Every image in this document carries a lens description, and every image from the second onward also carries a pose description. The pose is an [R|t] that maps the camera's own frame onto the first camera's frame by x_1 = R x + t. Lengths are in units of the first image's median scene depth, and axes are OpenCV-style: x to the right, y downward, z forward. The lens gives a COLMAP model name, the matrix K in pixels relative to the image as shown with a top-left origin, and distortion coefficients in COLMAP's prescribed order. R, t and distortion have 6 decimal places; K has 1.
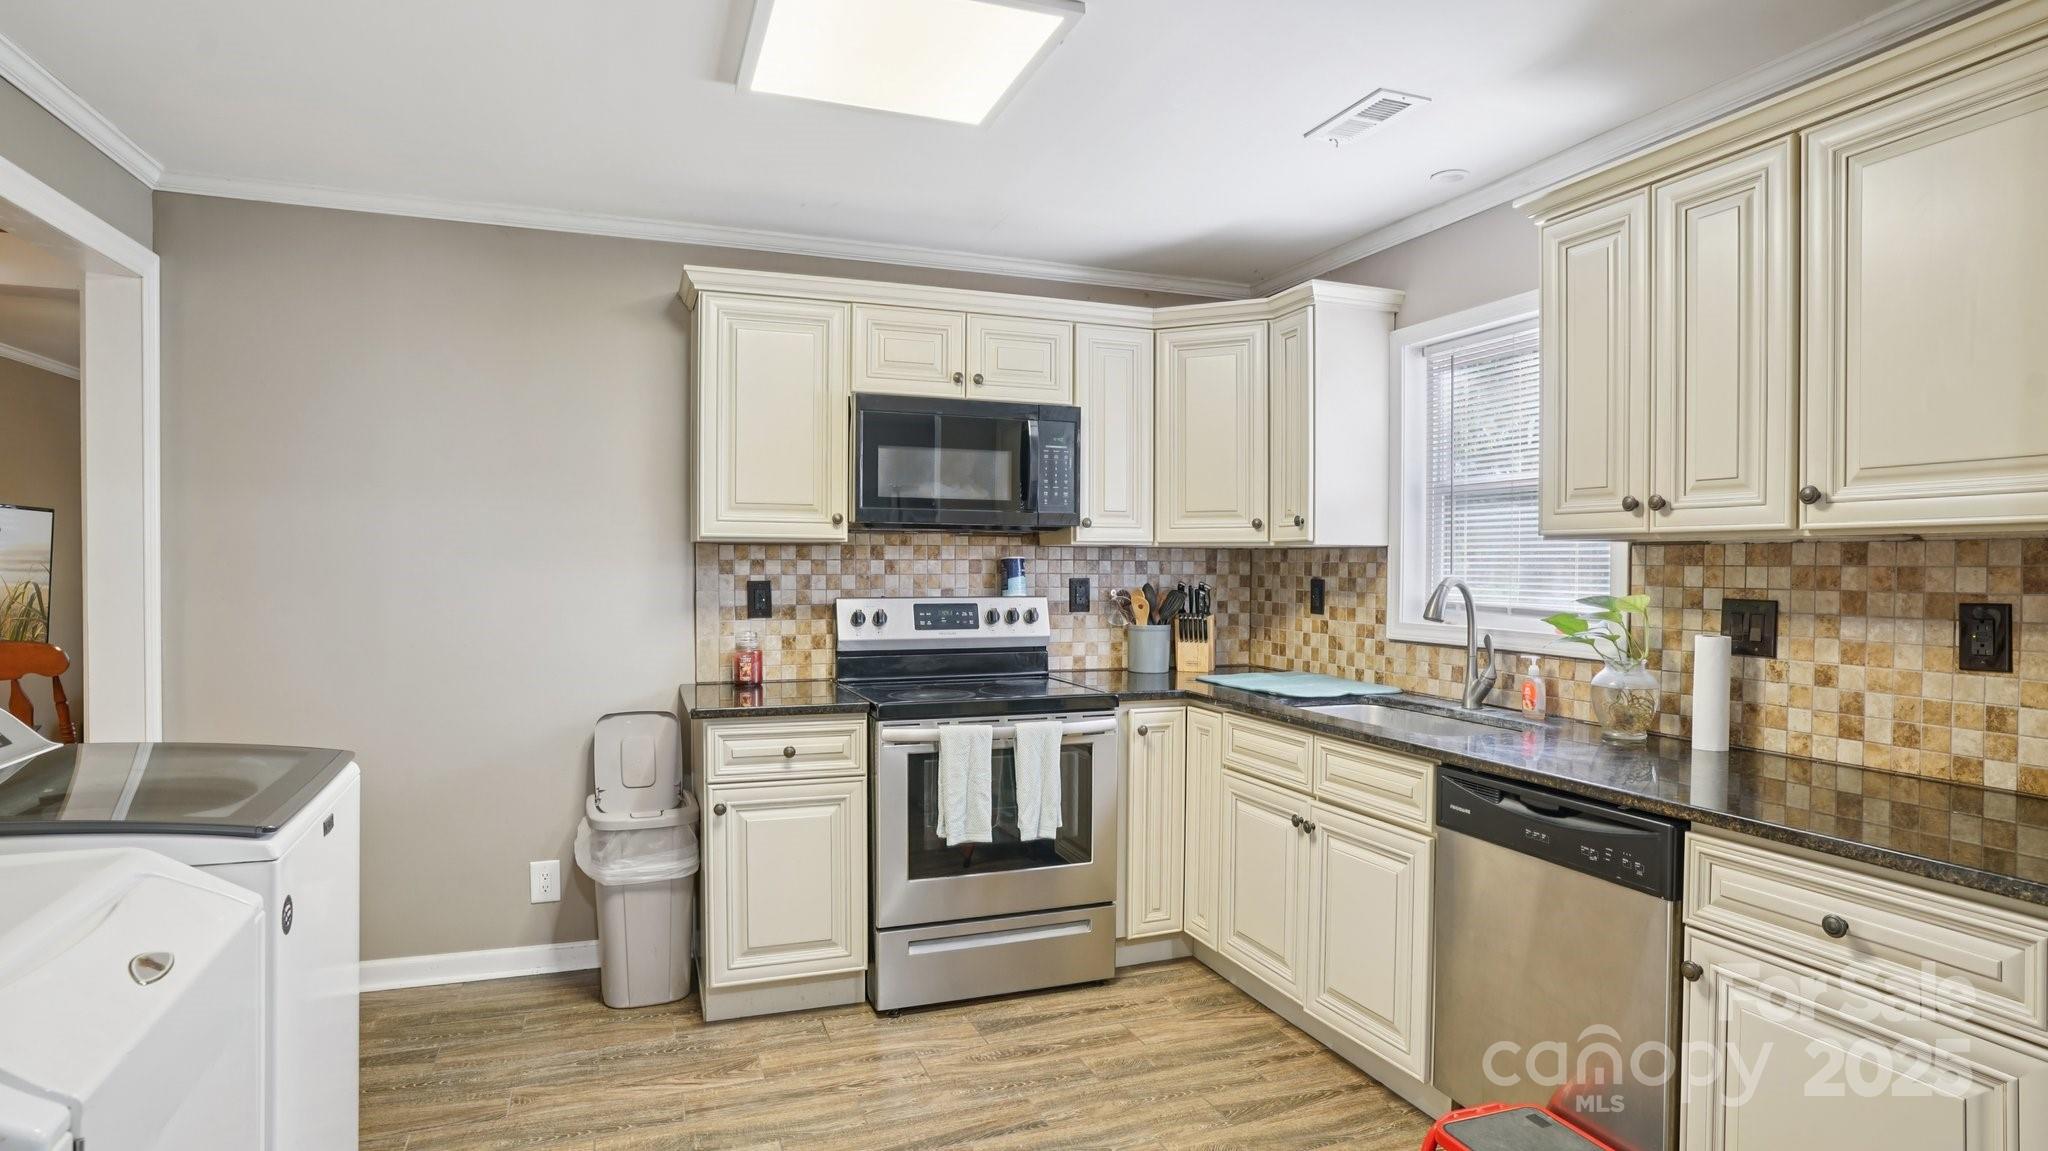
lens RADIAL K [[1066.6, 0, 1042.2], [0, 1066.6, 575.7], [0, 0, 1]] dist [-0.062526, 0.032313]
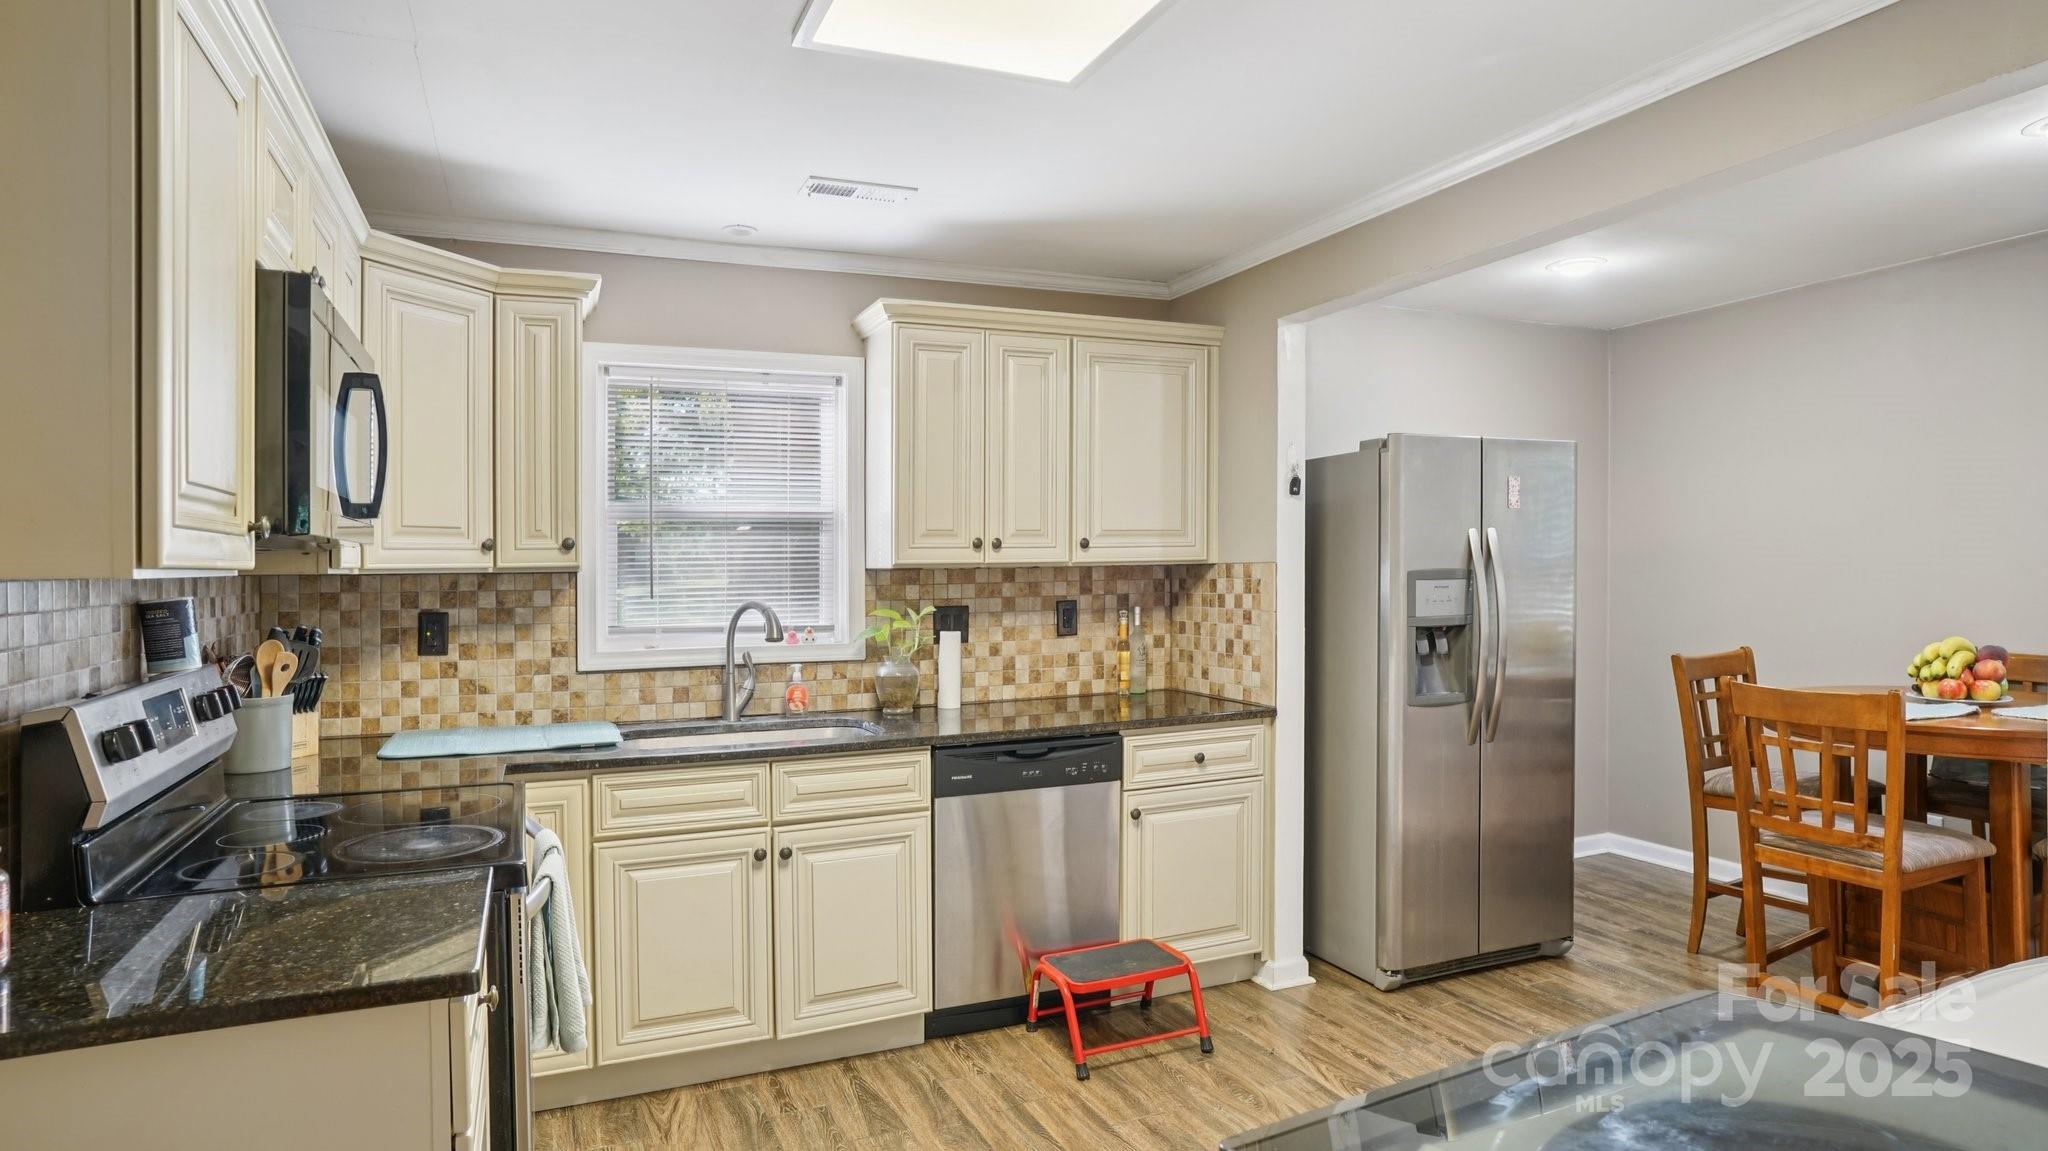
lens RADIAL K [[1066.6, 0, 992.2], [0, 1066.6, 583.7], [0, 0, 1]] dist [-0.062526, 0.032313]
pose [[-0.005479, -0.021243, 0.999759, -0.912879], [0.023664, 0.999492, 0.021367, -0.043110], [-0.999705, 0.023775, -0.004973, 0.977113]]
